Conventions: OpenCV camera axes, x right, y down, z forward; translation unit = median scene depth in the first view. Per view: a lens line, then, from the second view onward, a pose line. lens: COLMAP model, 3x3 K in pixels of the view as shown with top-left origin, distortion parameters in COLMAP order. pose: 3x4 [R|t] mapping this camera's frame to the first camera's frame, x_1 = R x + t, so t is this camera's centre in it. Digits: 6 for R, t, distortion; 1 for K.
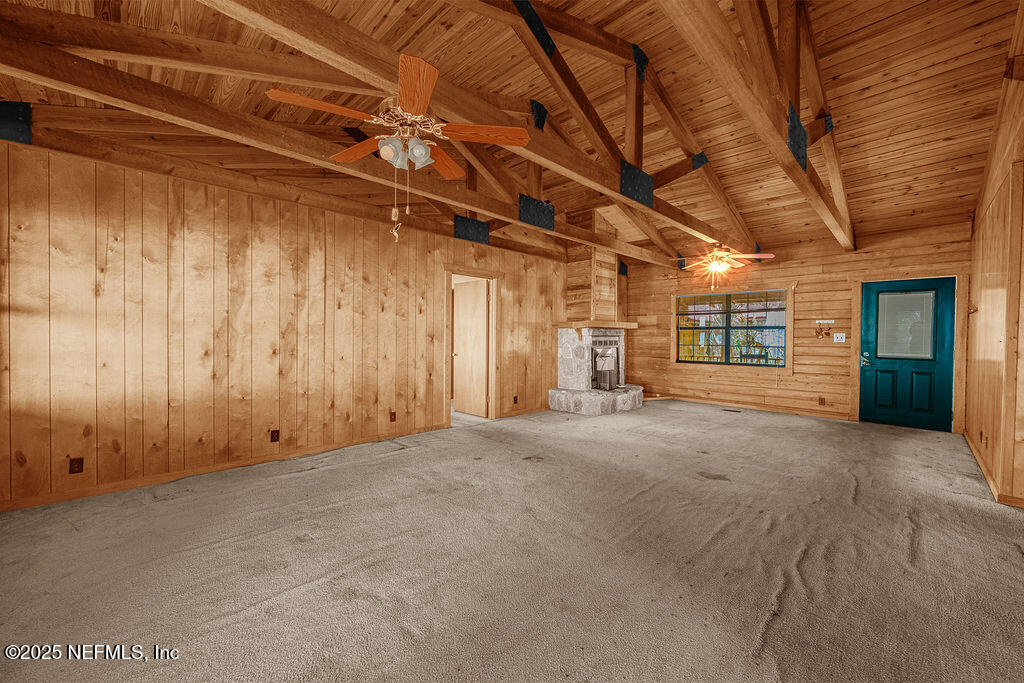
lens RADIAL K [[404.3, 0, 516.8], [0, 404.3, 338.6], [0, 0, 1]] dist [-0.000290, 0.000687]
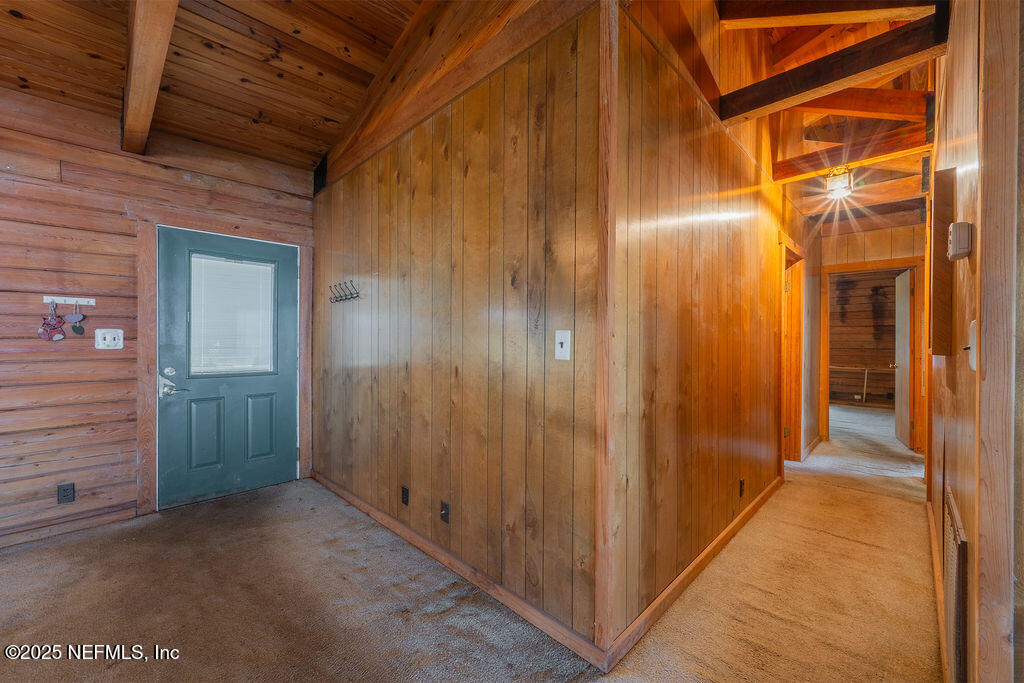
lens RADIAL K [[404.3, 0, 511.2], [0, 404.3, 343.7], [0, 0, 1]] dist [-0.000290, 0.000687]
pose [[-0.000360, -0.011801, 0.999930, 0.351478], [0.012086, 0.999857, 0.011804, 0.003306], [-0.999927, 0.012089, -0.000217, 0.557107]]
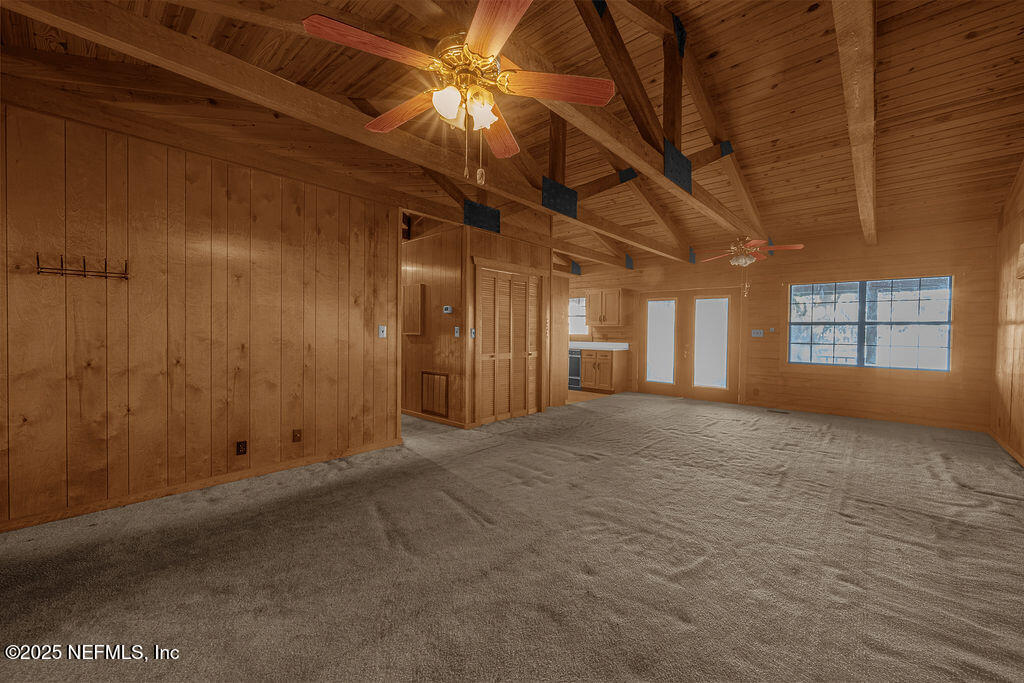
lens RADIAL K [[404.3, 0, 513.3], [0, 404.3, 338.1], [0, 0, 1]] dist [-0.000290, 0.000687]
pose [[-0.998971, -0.016952, -0.042076, 0.435466], [-0.017939, 0.999570, 0.023200, -0.001412], [0.041664, 0.023931, -0.998845, 1.254577]]
